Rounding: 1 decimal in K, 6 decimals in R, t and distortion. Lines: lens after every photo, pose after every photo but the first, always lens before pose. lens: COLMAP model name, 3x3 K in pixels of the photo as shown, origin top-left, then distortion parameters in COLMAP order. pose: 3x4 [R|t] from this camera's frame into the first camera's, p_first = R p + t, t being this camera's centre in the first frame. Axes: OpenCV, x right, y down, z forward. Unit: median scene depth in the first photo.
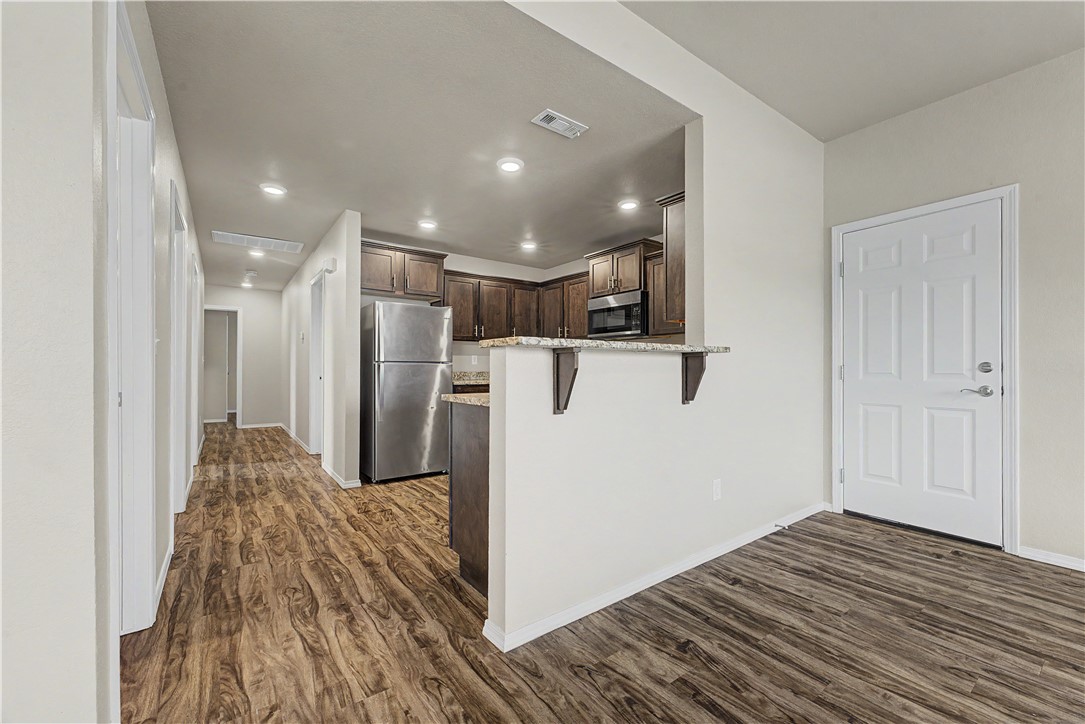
lens RADIAL K [[440.6, 0, 553.1], [0, 440.6, 367.9], [0, 0, 1]] dist [-0.001267, 0.001318]
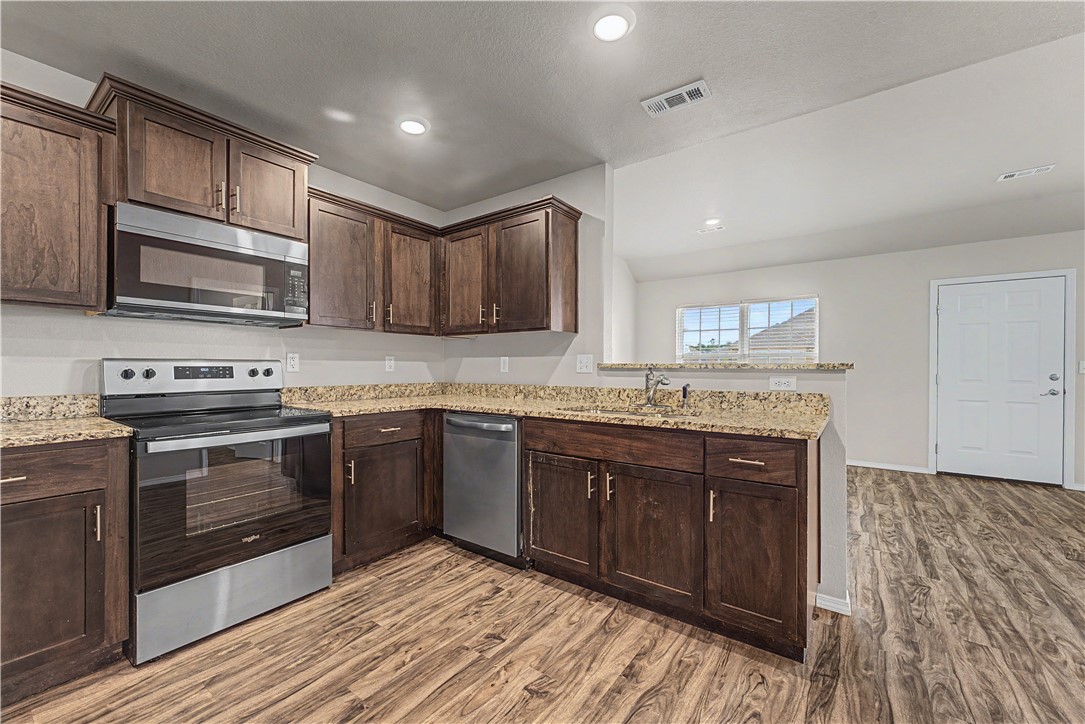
lens RADIAL K [[440.6, 0, 539.0], [0, 440.6, 364.7], [0, 0, 1]] dist [-0.001267, 0.001318]
pose [[-0.286147, 0.003270, 0.958180, -0.694345], [-0.005190, 0.999974, -0.004963, -0.031551], [-0.958172, -0.006393, -0.286123, 1.422381]]
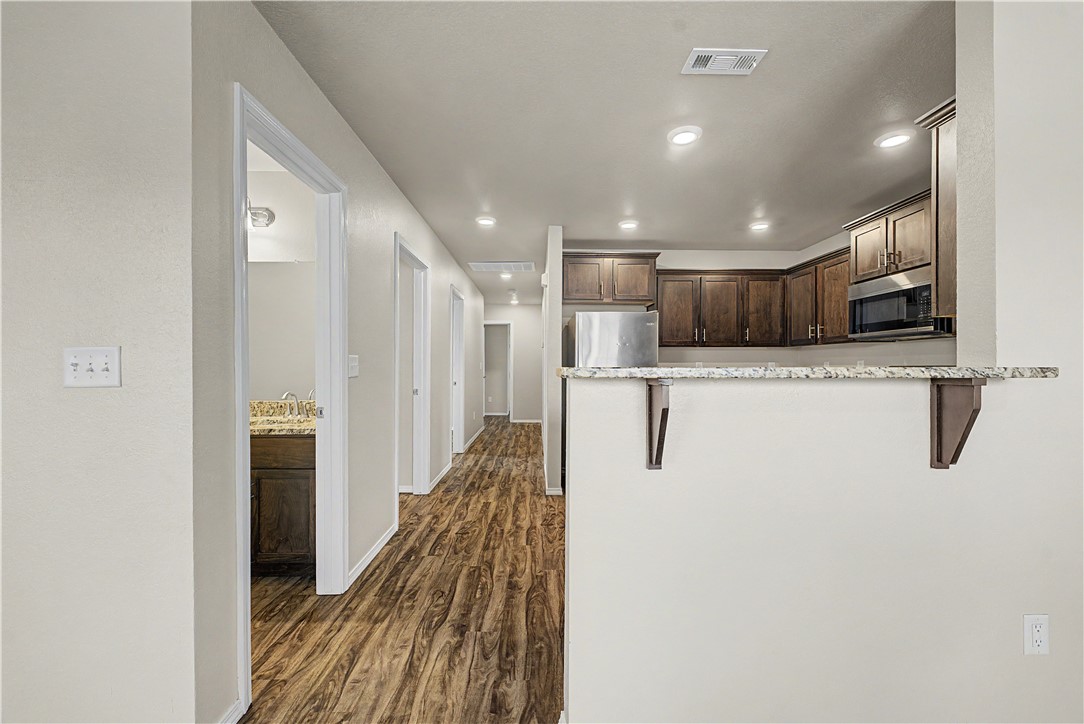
lens RADIAL K [[446.9, 0, 543.7], [0, 446.9, 365.4], [0, 0, 1]] dist [0.000479, -0.000205]
pose [[0.805001, 0.000684, -0.593273, 0.208018], [-0.001143, 0.999999, -0.000399, -0.043894], [0.593272, 0.000999, 0.805001, 0.212715]]
